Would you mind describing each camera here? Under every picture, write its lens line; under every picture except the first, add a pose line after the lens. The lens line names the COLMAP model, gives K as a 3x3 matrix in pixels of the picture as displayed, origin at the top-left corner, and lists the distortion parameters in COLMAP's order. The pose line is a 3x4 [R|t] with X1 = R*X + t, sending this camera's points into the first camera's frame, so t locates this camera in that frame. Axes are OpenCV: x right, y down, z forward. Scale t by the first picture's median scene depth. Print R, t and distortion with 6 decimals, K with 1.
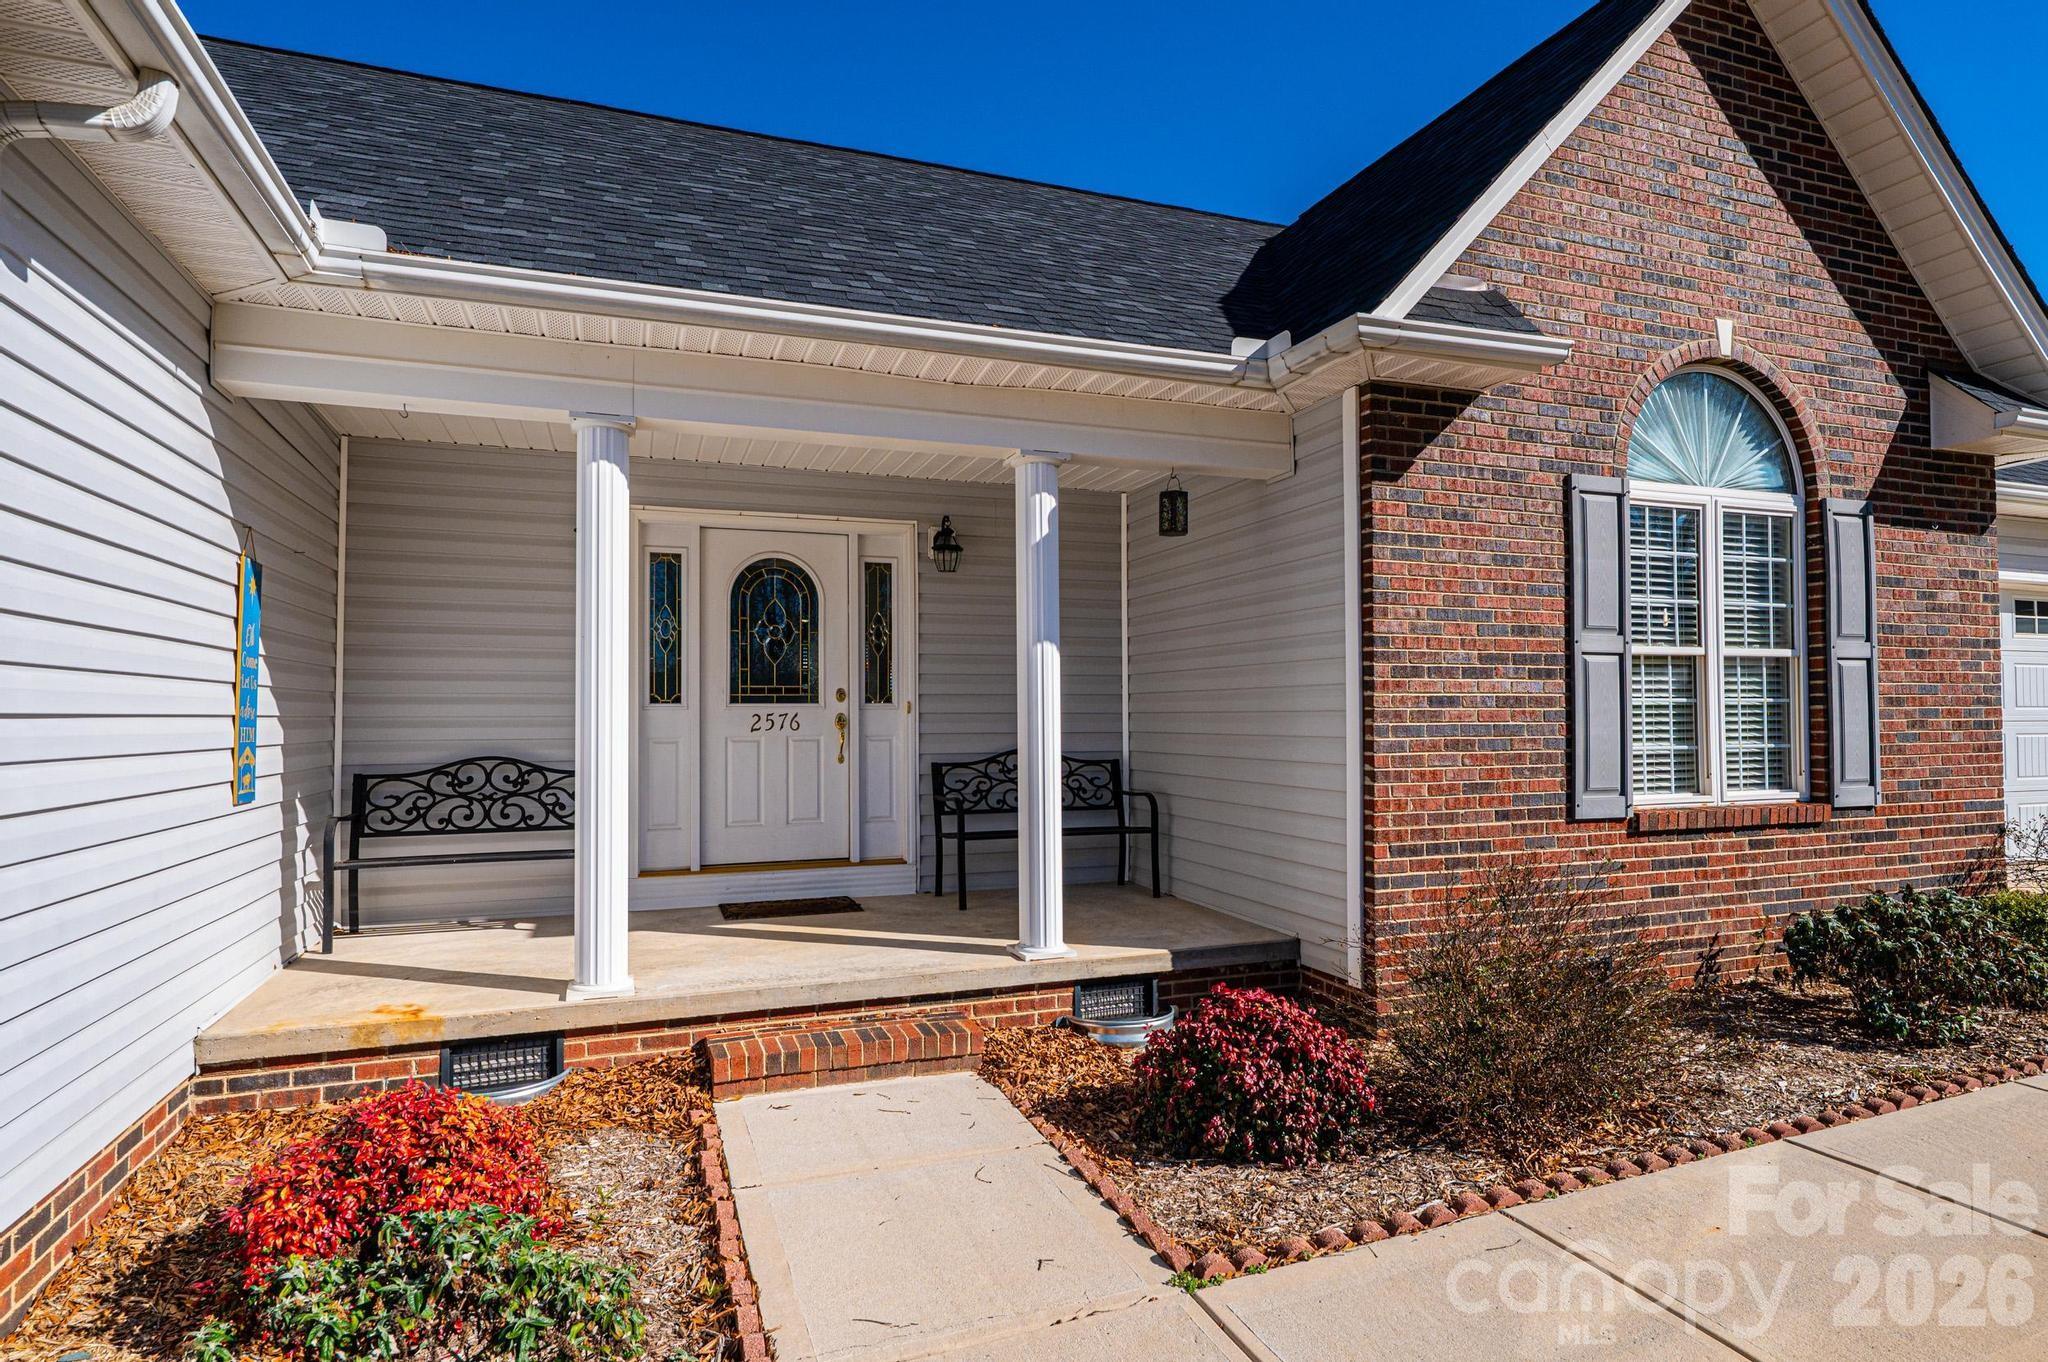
lens RADIAL K [[1102.1, 0, 1022.4], [0, 1102.1, 687.8], [0, 0, 1]] dist [0.000895, 0.000211]
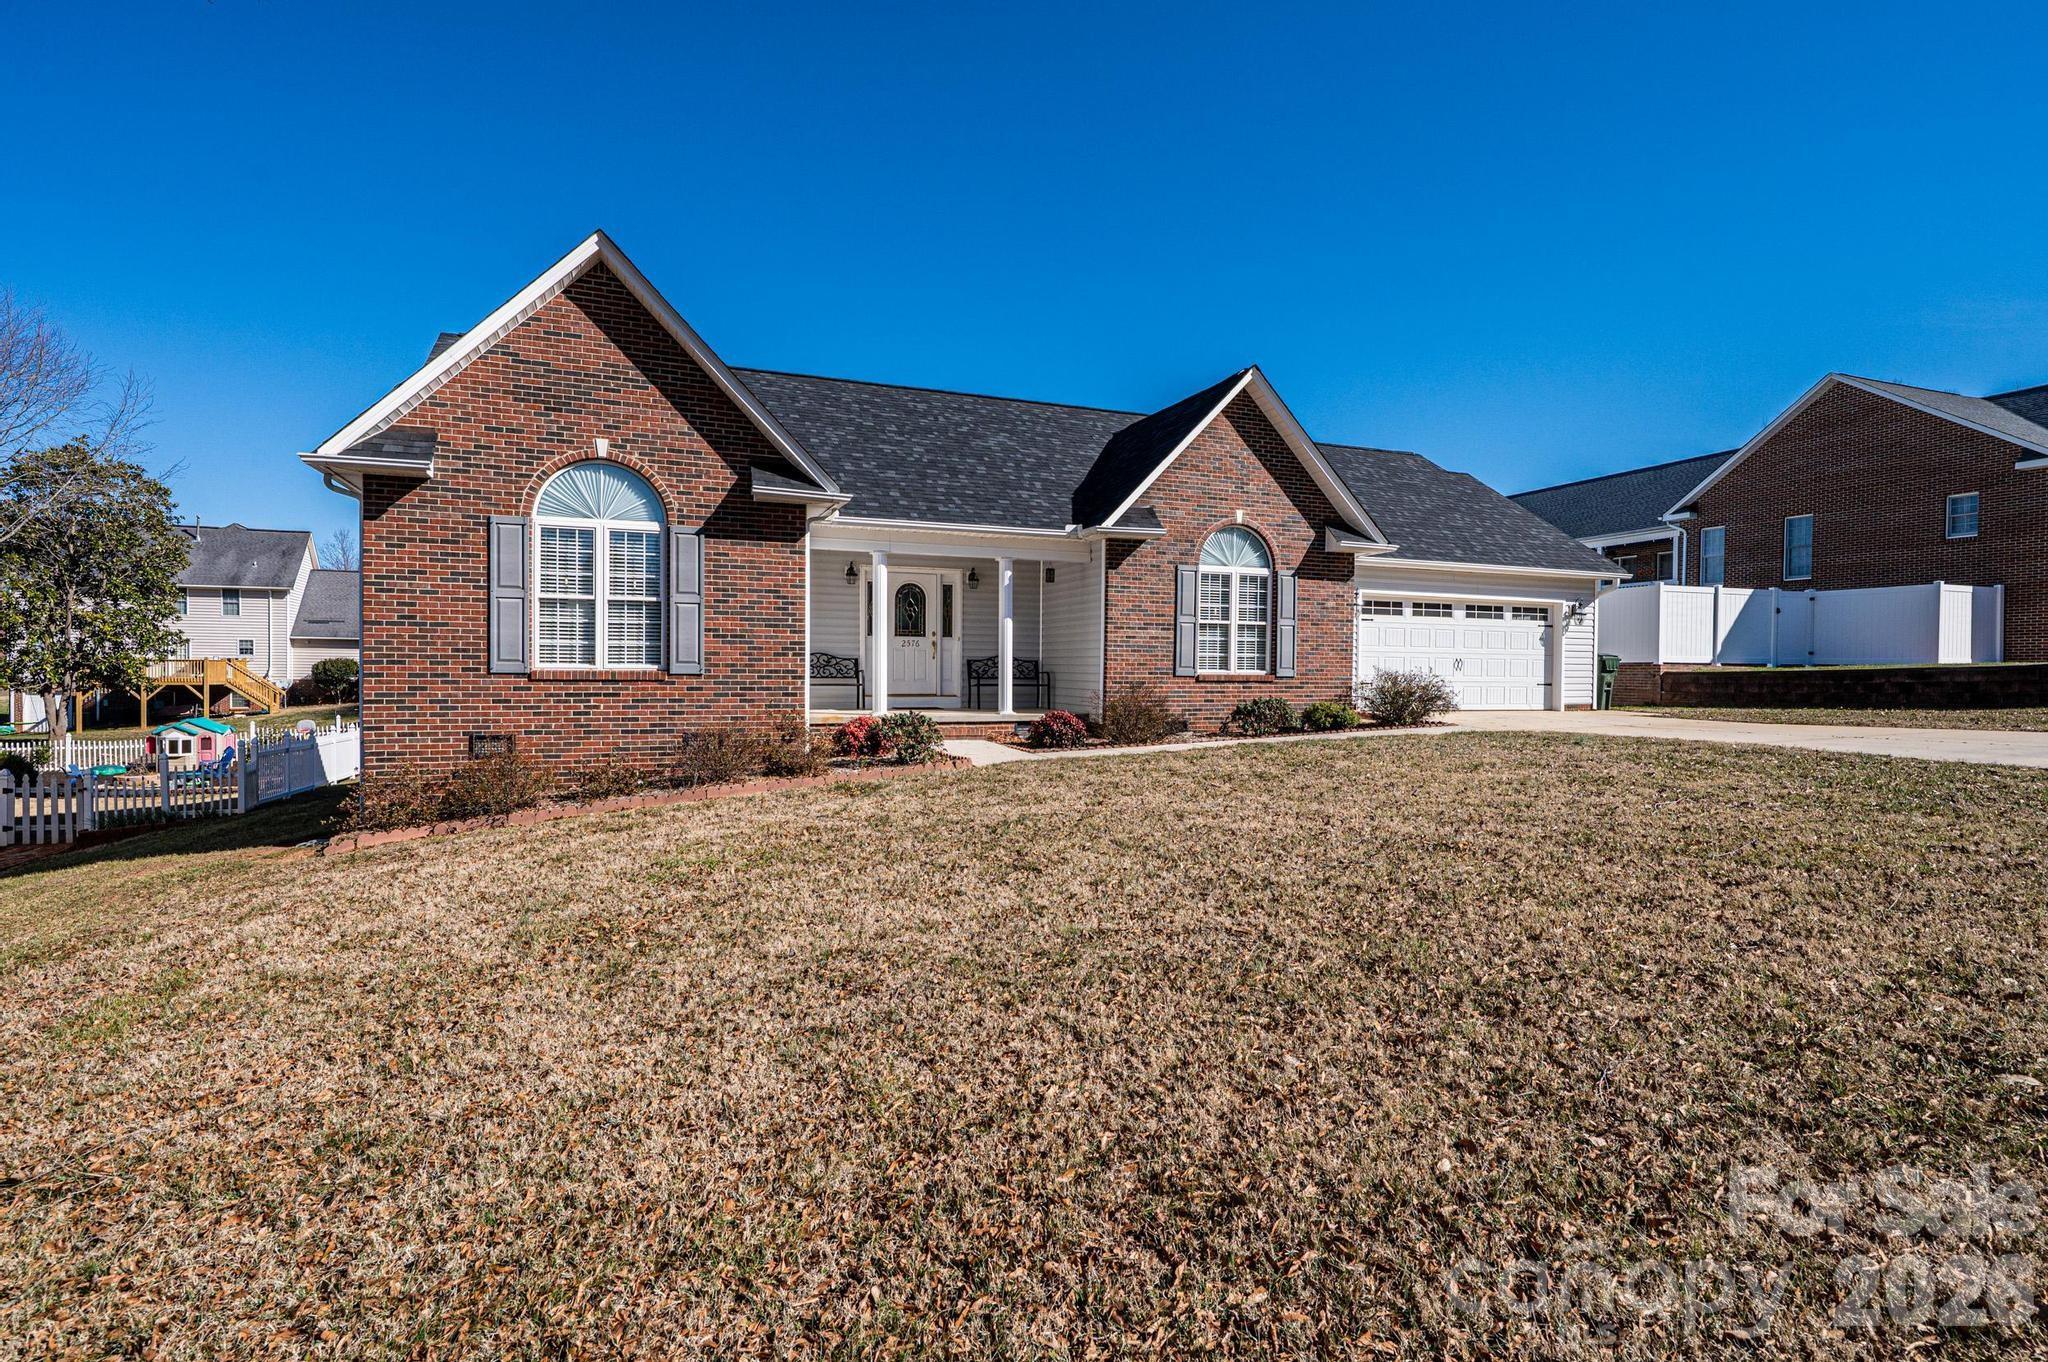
lens RADIAL K [[1019.1, 0, 1025.5], [0, 1019.1, 681.9], [0, 0, 1]] dist [-0.000842, -0.000022]
pose [[0.999706, 0.012554, 0.020720, 0.011395], [-0.013346, 0.999168, 0.038539, 0.027797], [-0.020219, -0.038804, 0.999042, -1.698937]]
